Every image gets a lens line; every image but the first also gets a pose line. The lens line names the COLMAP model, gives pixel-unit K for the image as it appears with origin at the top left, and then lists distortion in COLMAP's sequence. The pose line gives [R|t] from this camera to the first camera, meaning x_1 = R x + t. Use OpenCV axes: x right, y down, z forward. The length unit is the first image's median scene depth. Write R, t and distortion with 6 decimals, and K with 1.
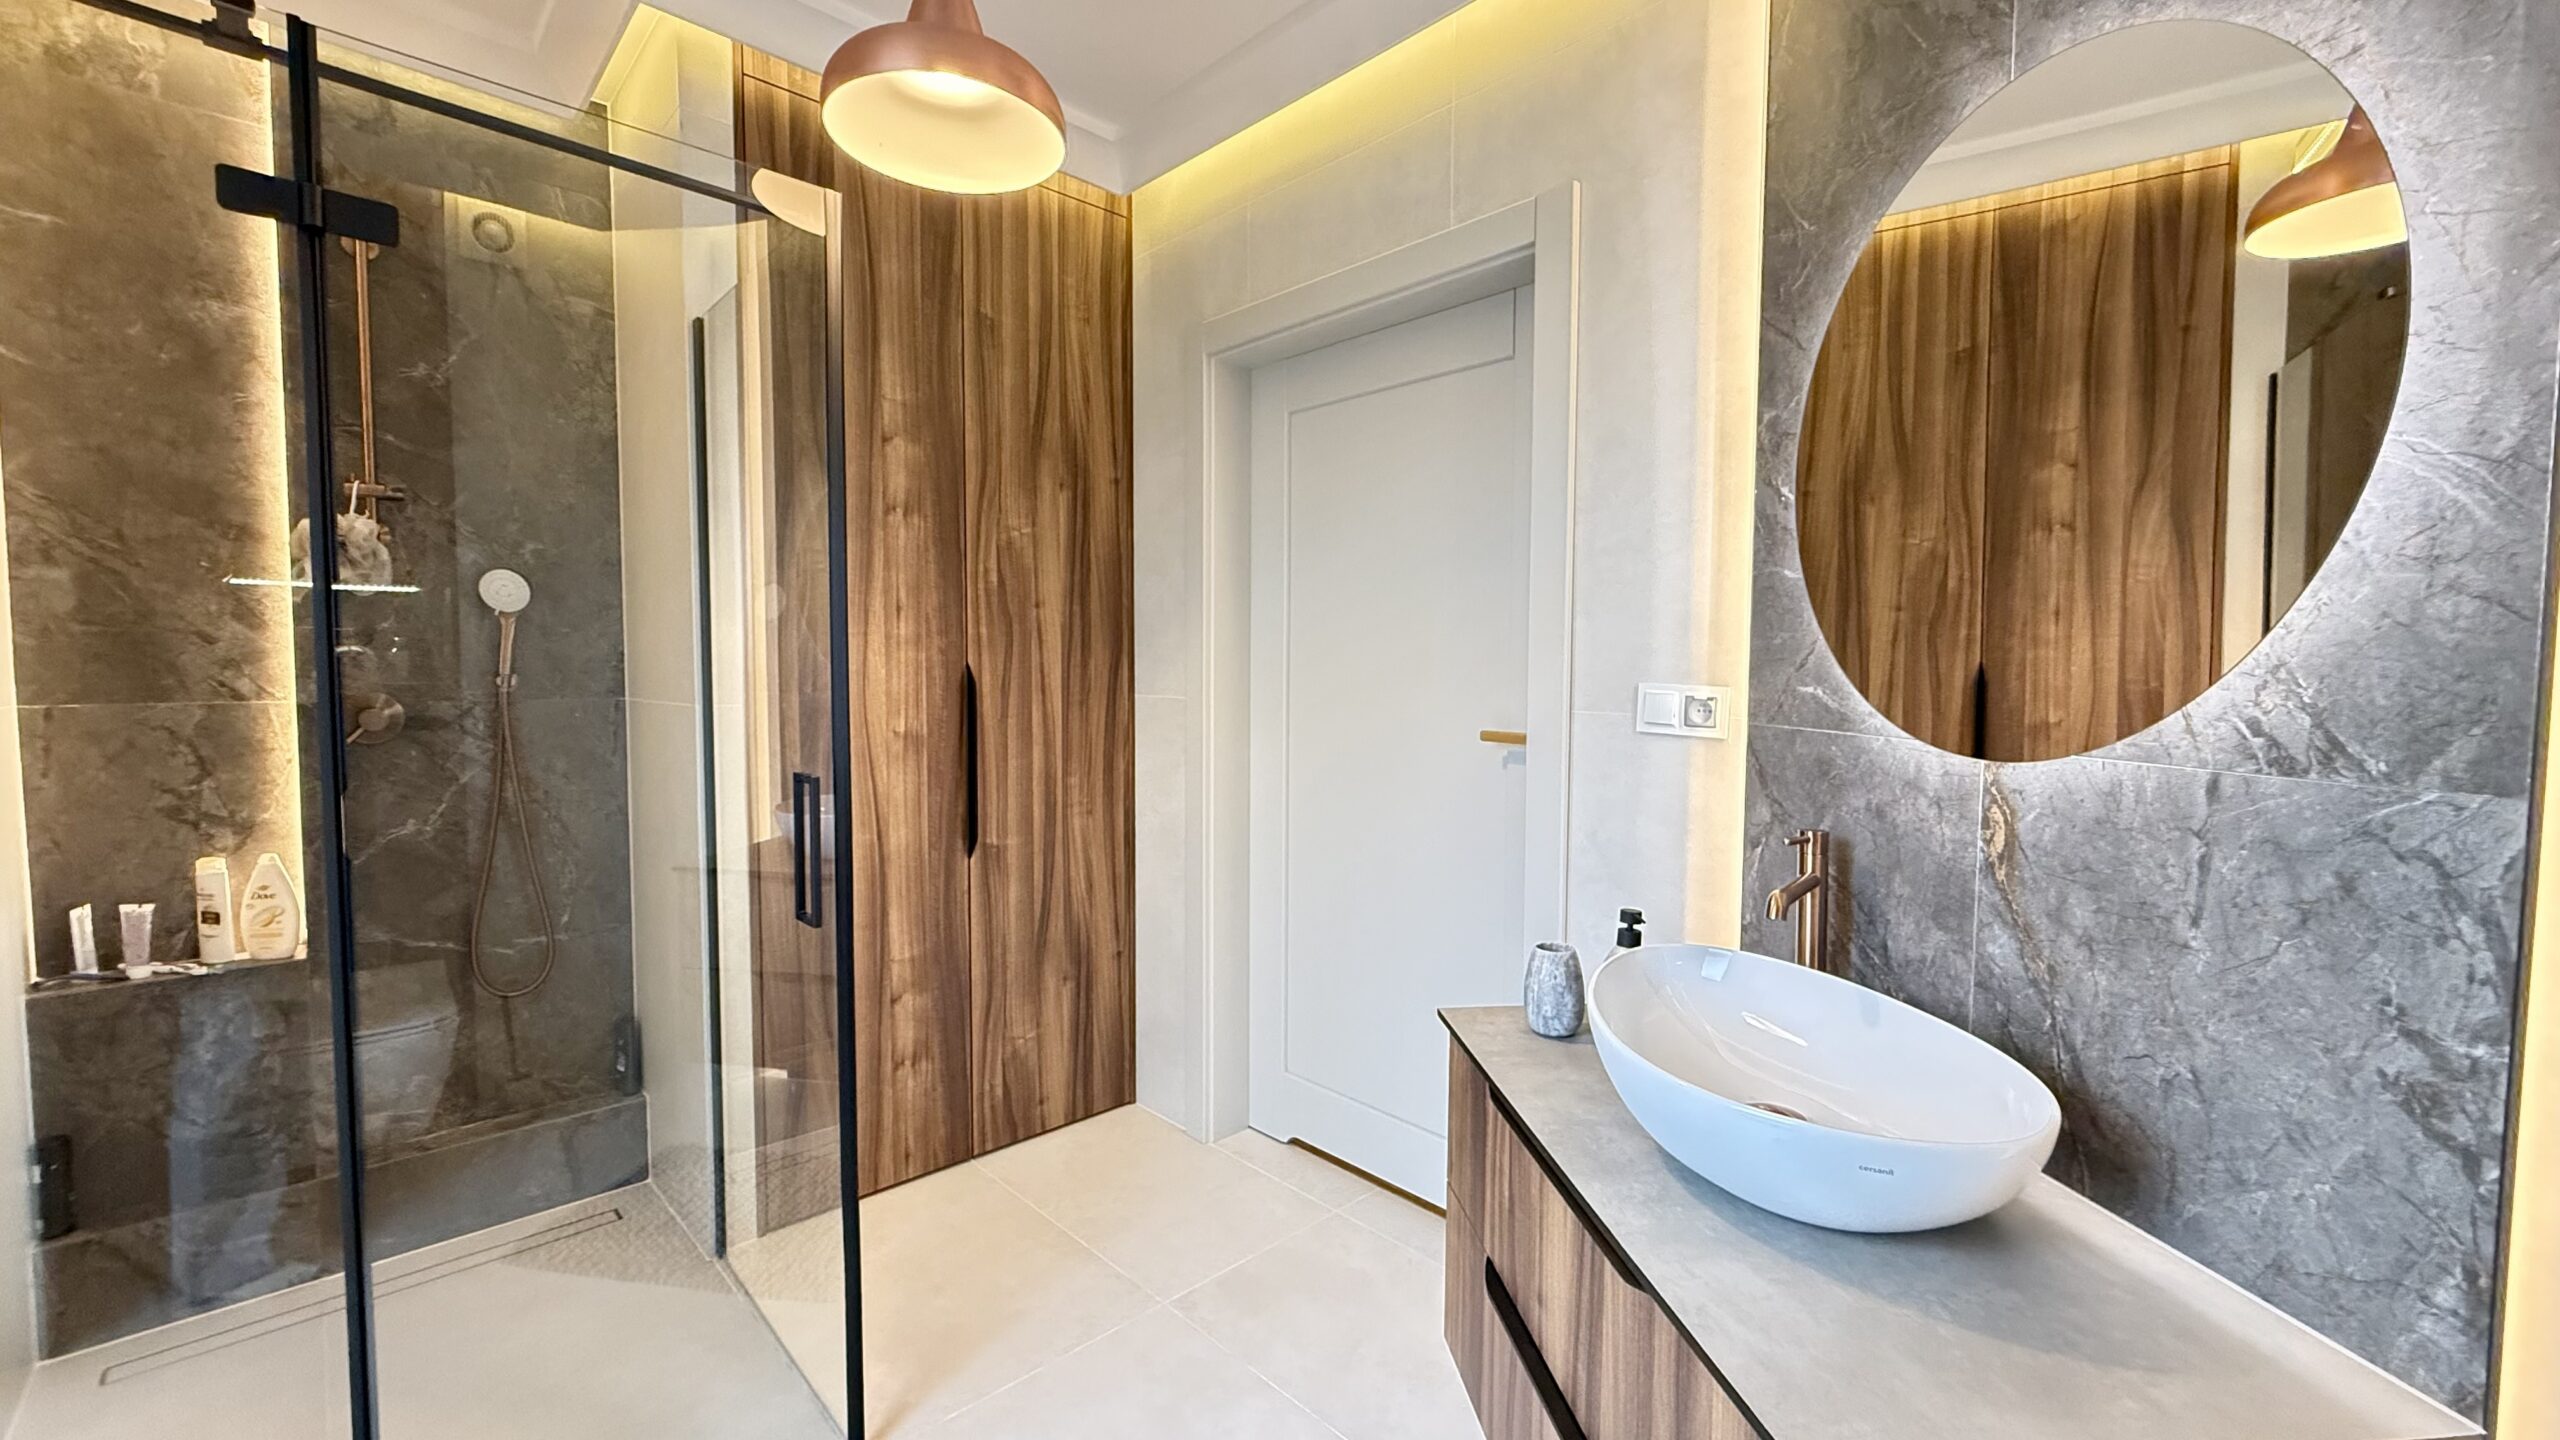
lens RADIAL K [[1020.8, 0, 1280.0], [0, 1020.8, 720.0], [0, 0, 1]] dist [-0.000059, 0.000094]
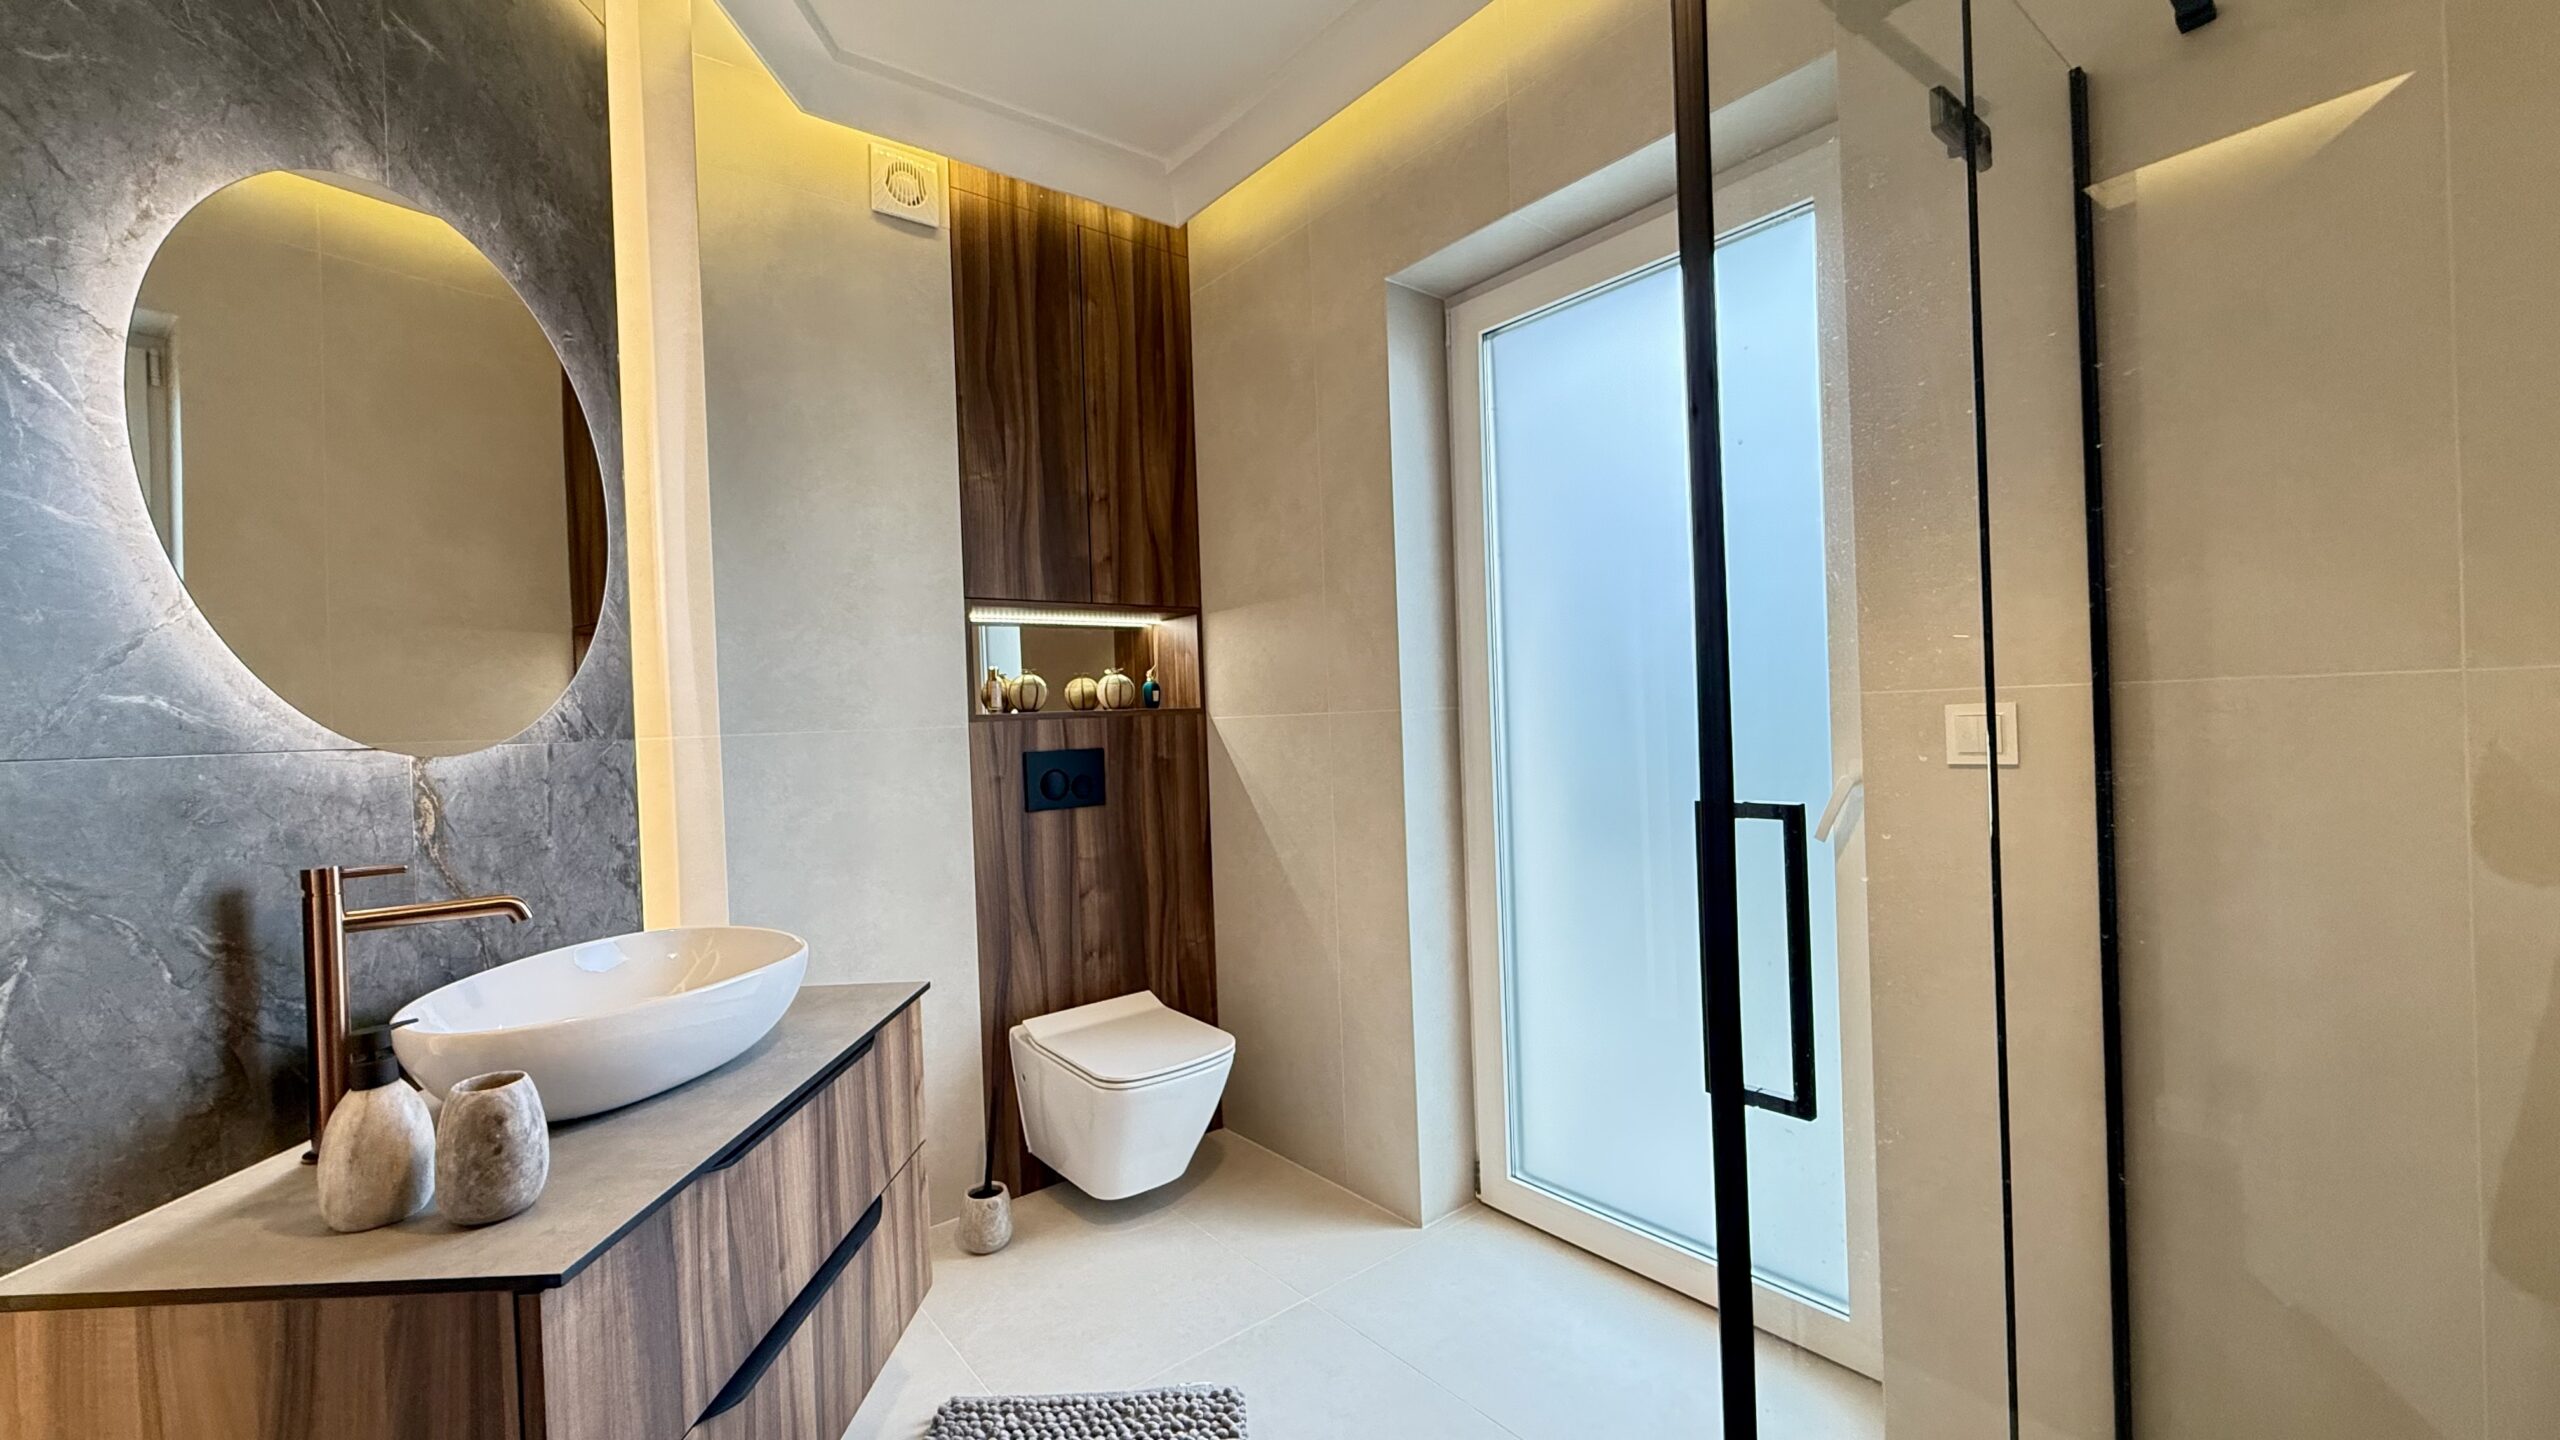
lens RADIAL K [[1020.8, 0, 1280.0], [0, 1020.8, 720.0], [0, 0, 1]] dist [-0.000059, 0.000094]
pose [[-0.995251, 0.032501, 0.091754, -0.400604], [0.037778, 0.997695, 0.056369, -0.033871], [-0.089711, 0.059567, -0.994185, 2.122751]]
